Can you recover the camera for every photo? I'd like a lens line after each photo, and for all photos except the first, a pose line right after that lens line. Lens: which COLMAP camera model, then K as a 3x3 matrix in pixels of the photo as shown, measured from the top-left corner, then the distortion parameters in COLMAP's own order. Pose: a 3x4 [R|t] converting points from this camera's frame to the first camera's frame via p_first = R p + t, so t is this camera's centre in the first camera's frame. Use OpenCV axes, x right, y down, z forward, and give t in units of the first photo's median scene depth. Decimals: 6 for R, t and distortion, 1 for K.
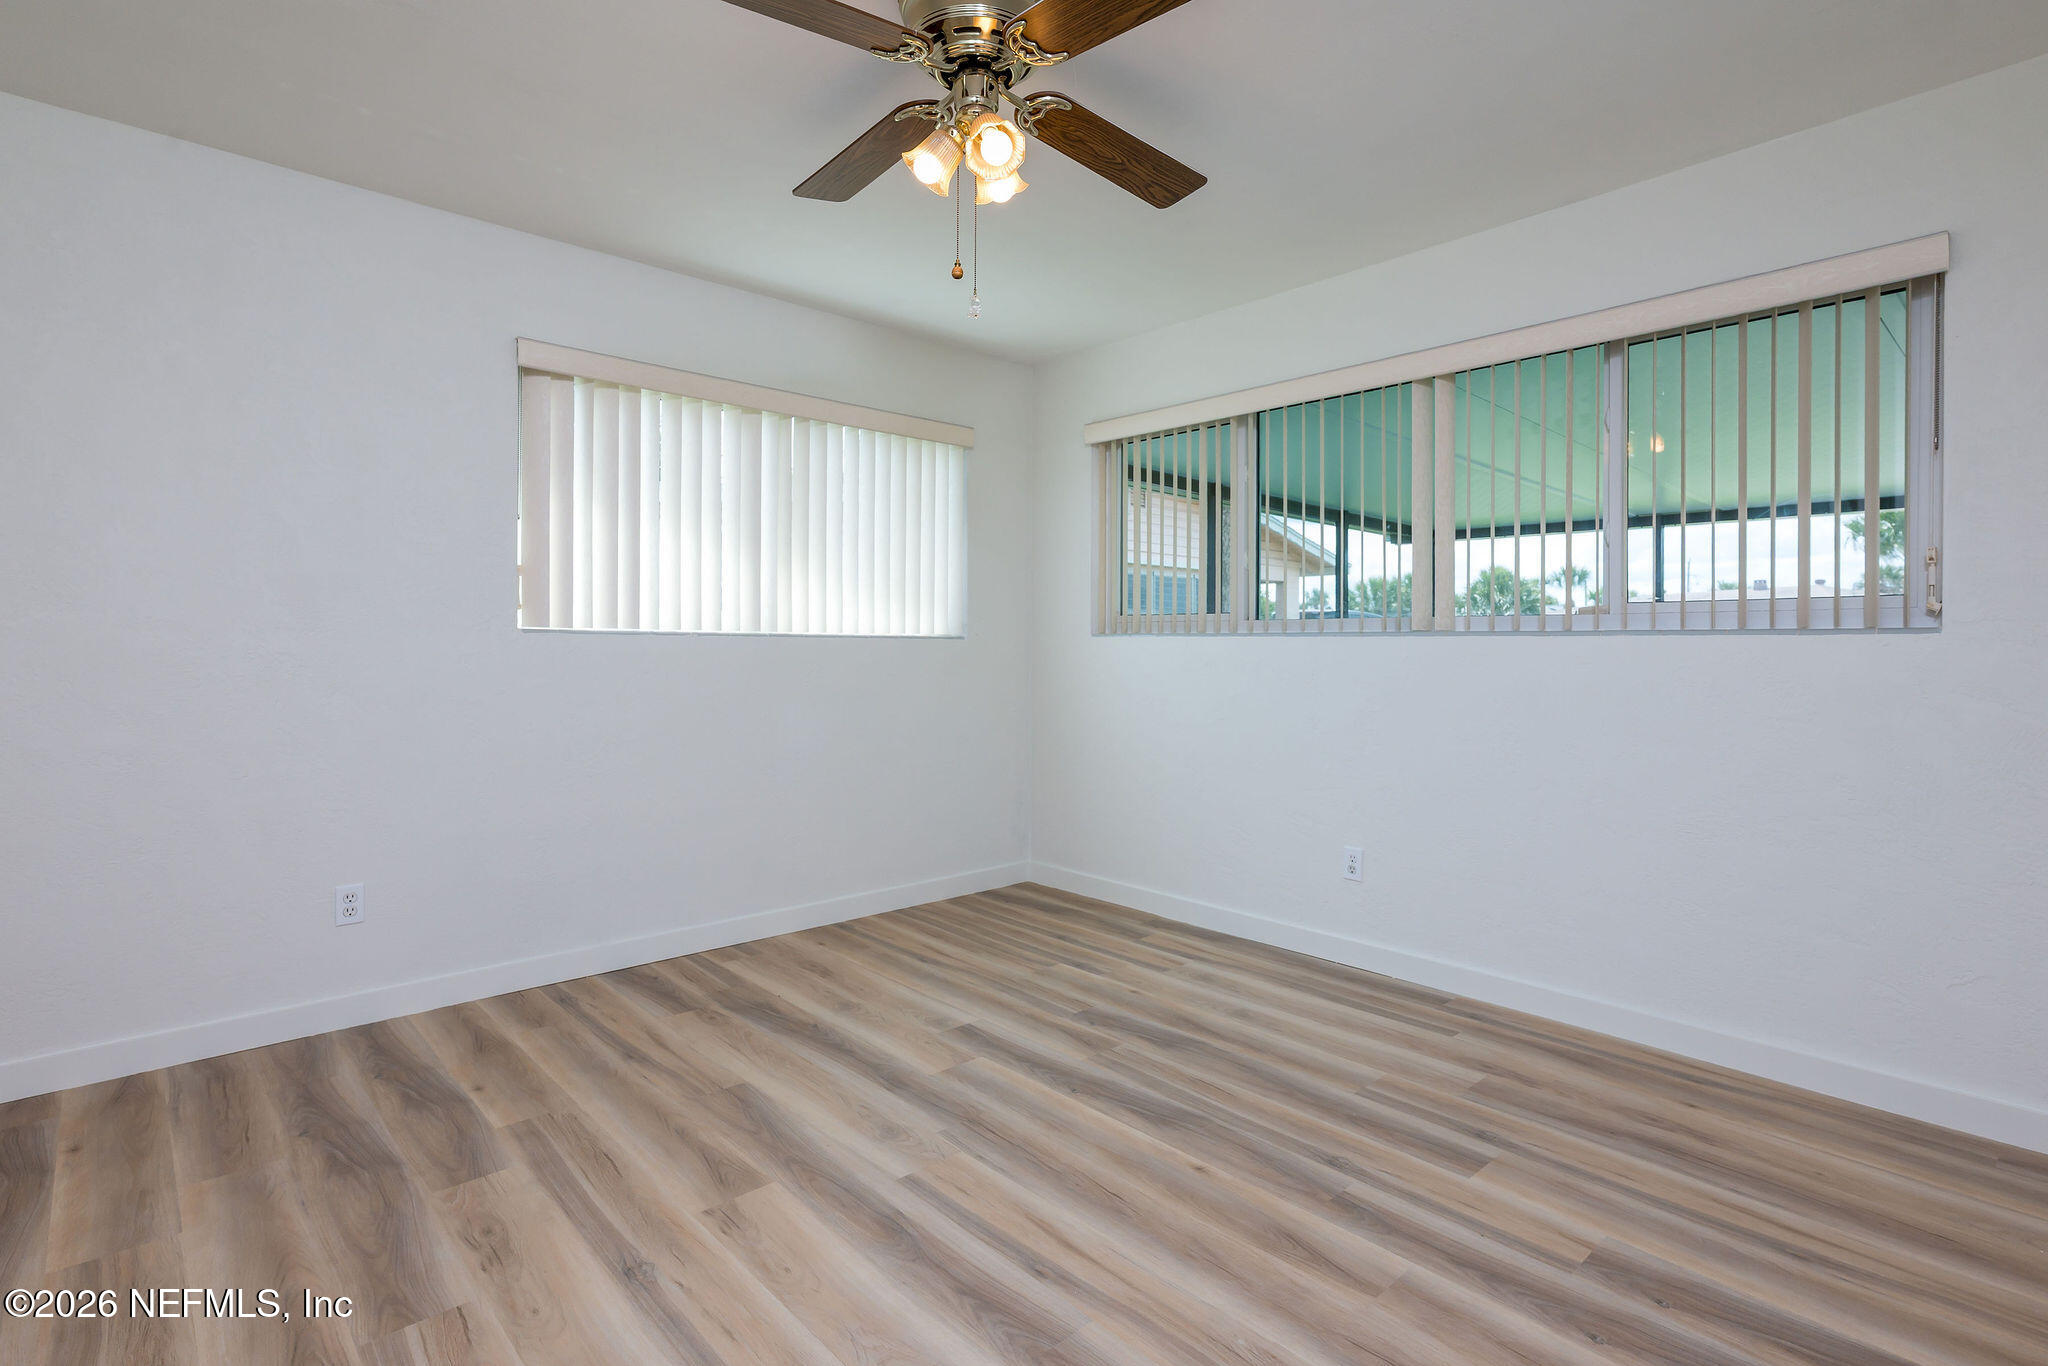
lens RADIAL K [[989.7, 0, 1026.5], [0, 989.7, 645.0], [0, 0, 1]] dist [-0.000755, 0.000007]
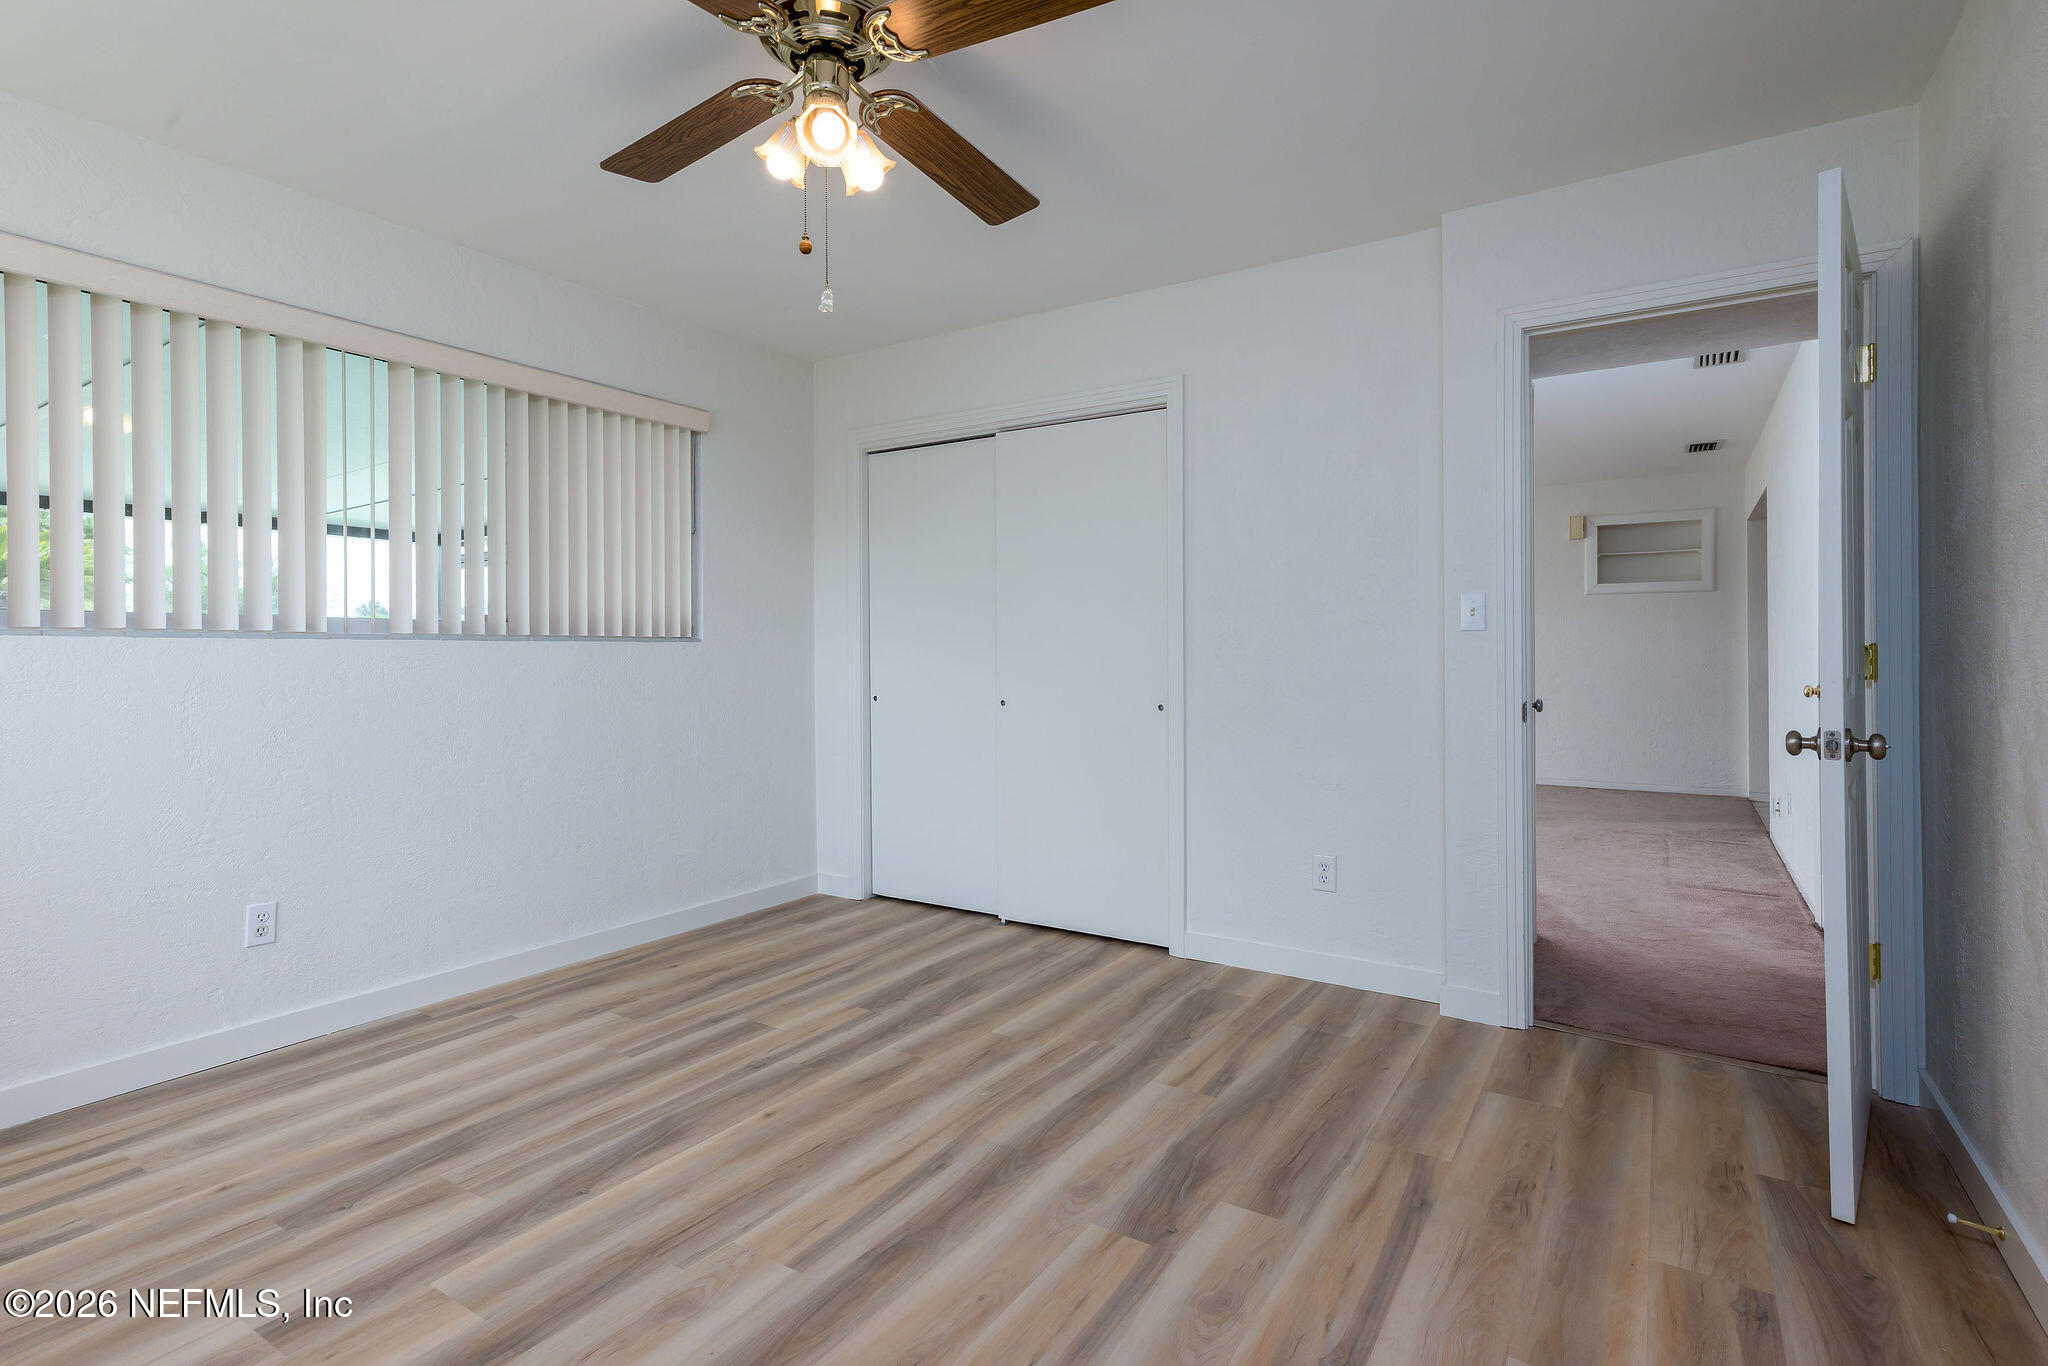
lens RADIAL K [[989.7, 0, 1026.5], [0, 989.7, 645.0], [0, 0, 1]] dist [-0.000755, 0.000007]
pose [[-0.255147, -0.001743, 0.966901, -0.877978], [0.001050, 0.999997, 0.002079, -0.007672], [-0.966902, 0.001546, -0.255144, 0.888554]]
